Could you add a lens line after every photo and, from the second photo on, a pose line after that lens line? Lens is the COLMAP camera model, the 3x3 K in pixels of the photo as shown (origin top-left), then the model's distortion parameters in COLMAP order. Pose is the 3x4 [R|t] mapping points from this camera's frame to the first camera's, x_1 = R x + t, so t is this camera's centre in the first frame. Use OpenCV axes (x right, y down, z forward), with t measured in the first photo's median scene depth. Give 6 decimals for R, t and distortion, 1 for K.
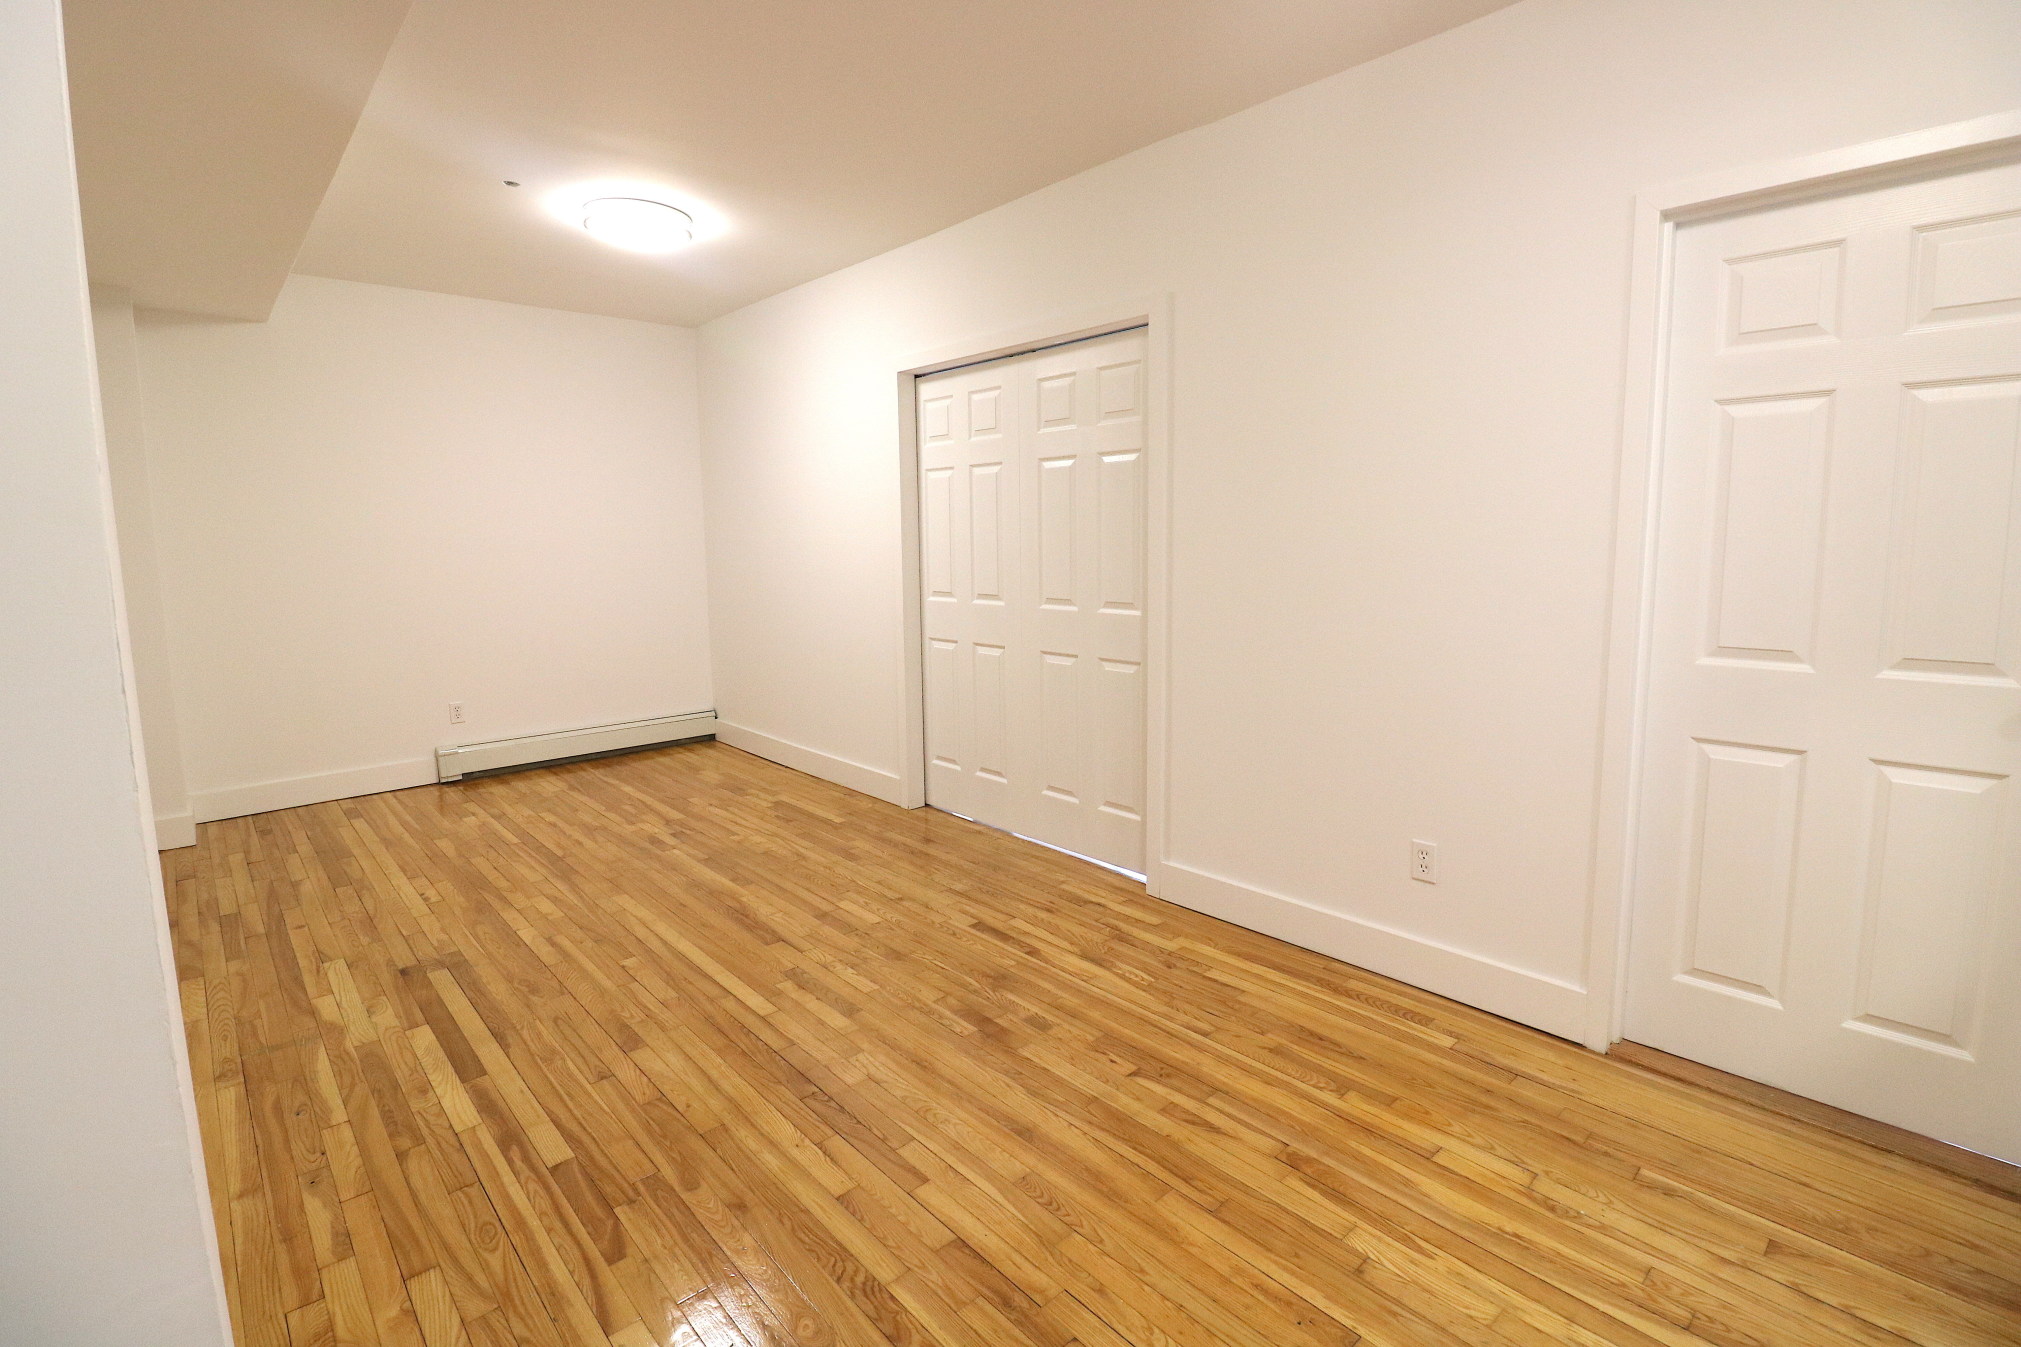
lens RADIAL K [[934.8, 0, 1009.5], [0, 934.8, 648.2], [0, 0, 1]] dist [0.003679, -0.016878]
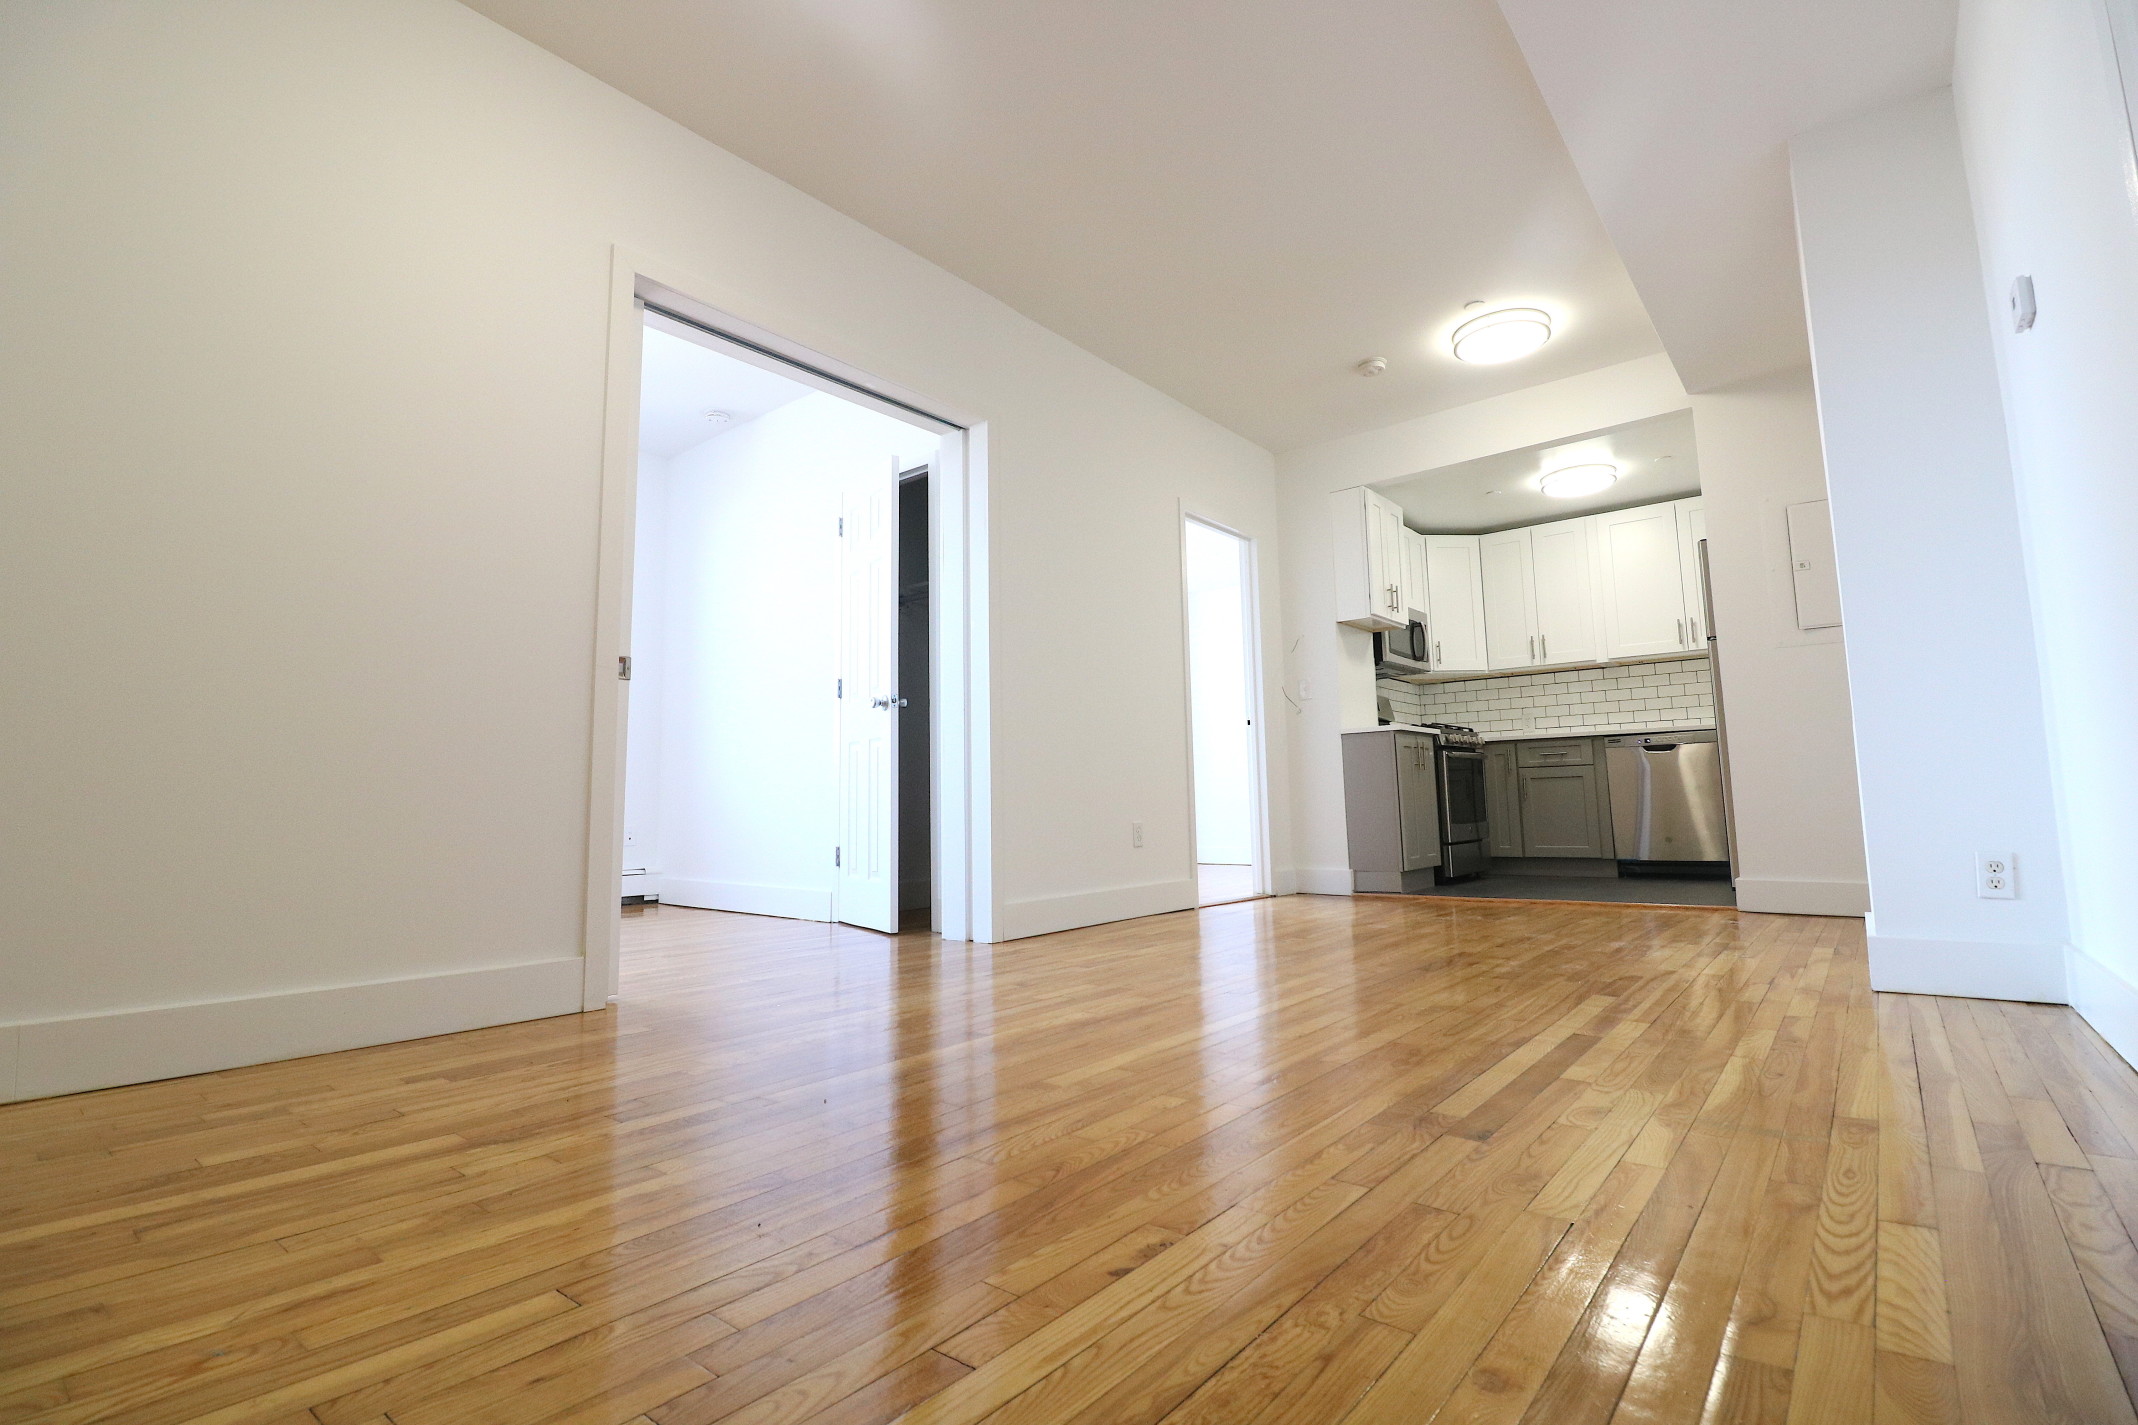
lens RADIAL K [[988.9, 0, 1068.0], [0, 988.9, 685.8], [0, 0, 1]] dist [0.003679, -0.016878]
pose [[-0.149863, 0.135989, 0.979310, -1.038308], [0.137789, 0.983703, -0.115513, 0.129104], [-0.979058, 0.117627, -0.166158, 1.140661]]
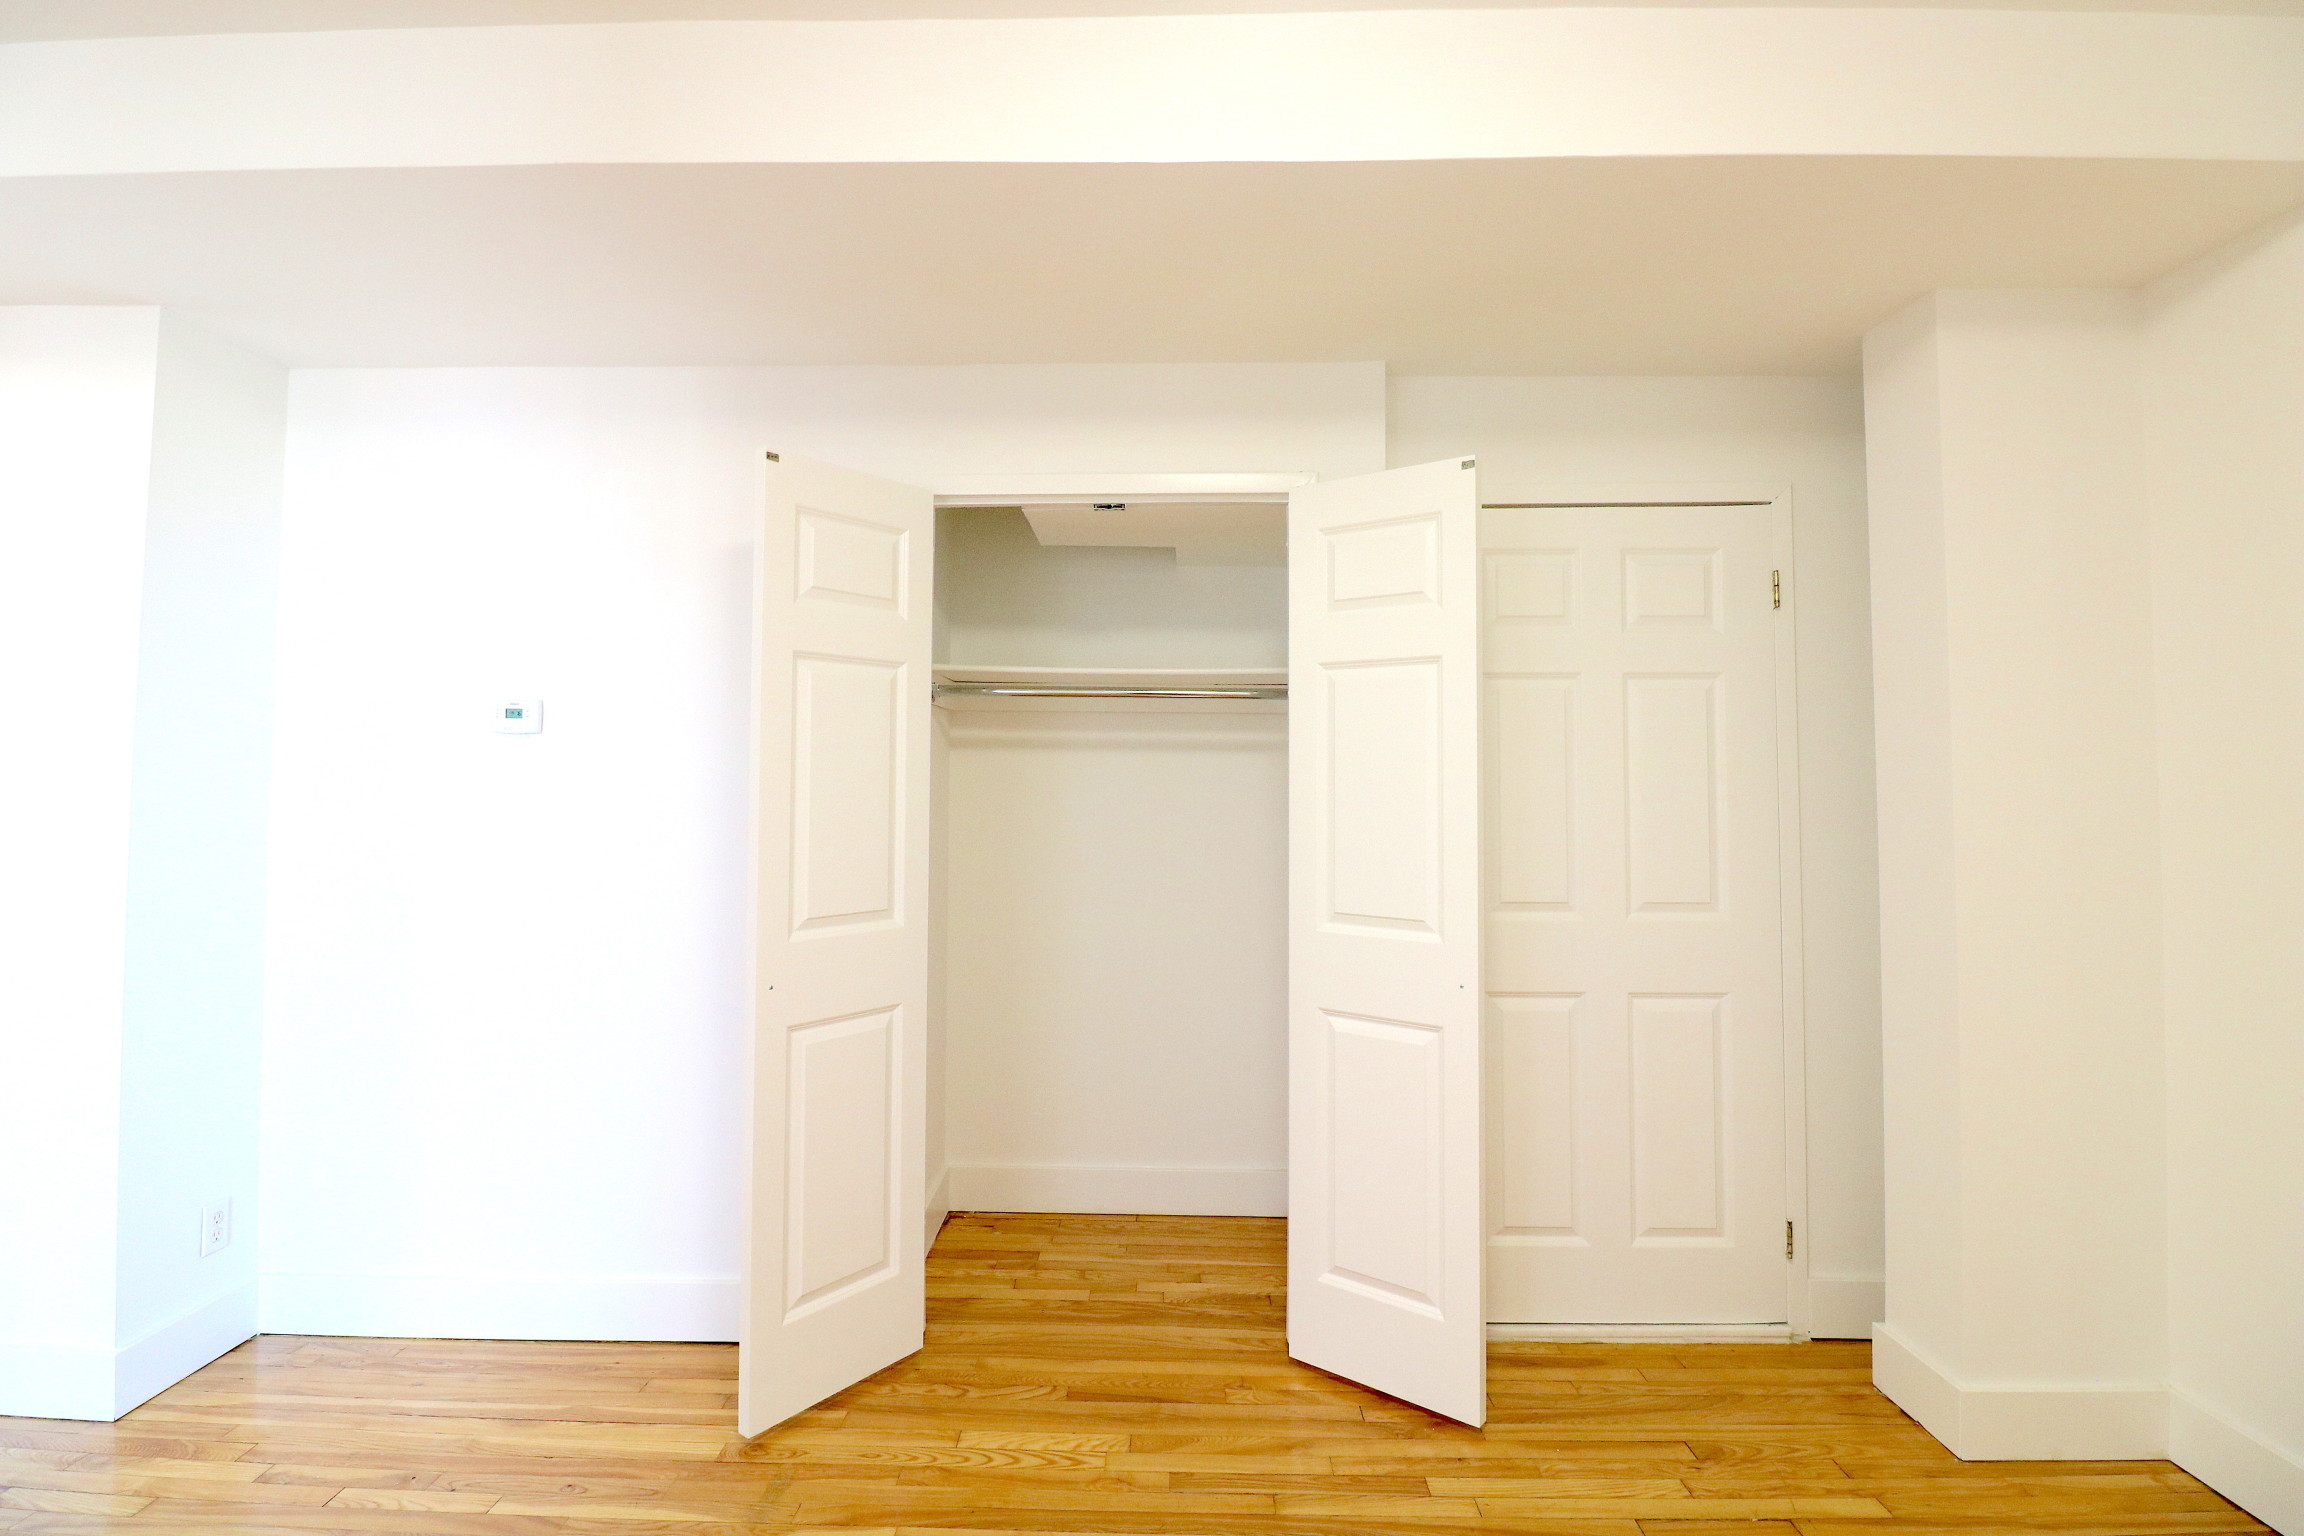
lens RADIAL K [[1065.7, 0, 1150.9], [0, 1065.7, 739.2], [0, 0, 1]] dist [0.003679, -0.016878]
pose [[-0.683700, -0.020783, -0.729467, -0.283396], [-0.087937, 0.994657, 0.054081, -0.174794], [0.724446, 0.101122, -0.681874, 1.318603]]
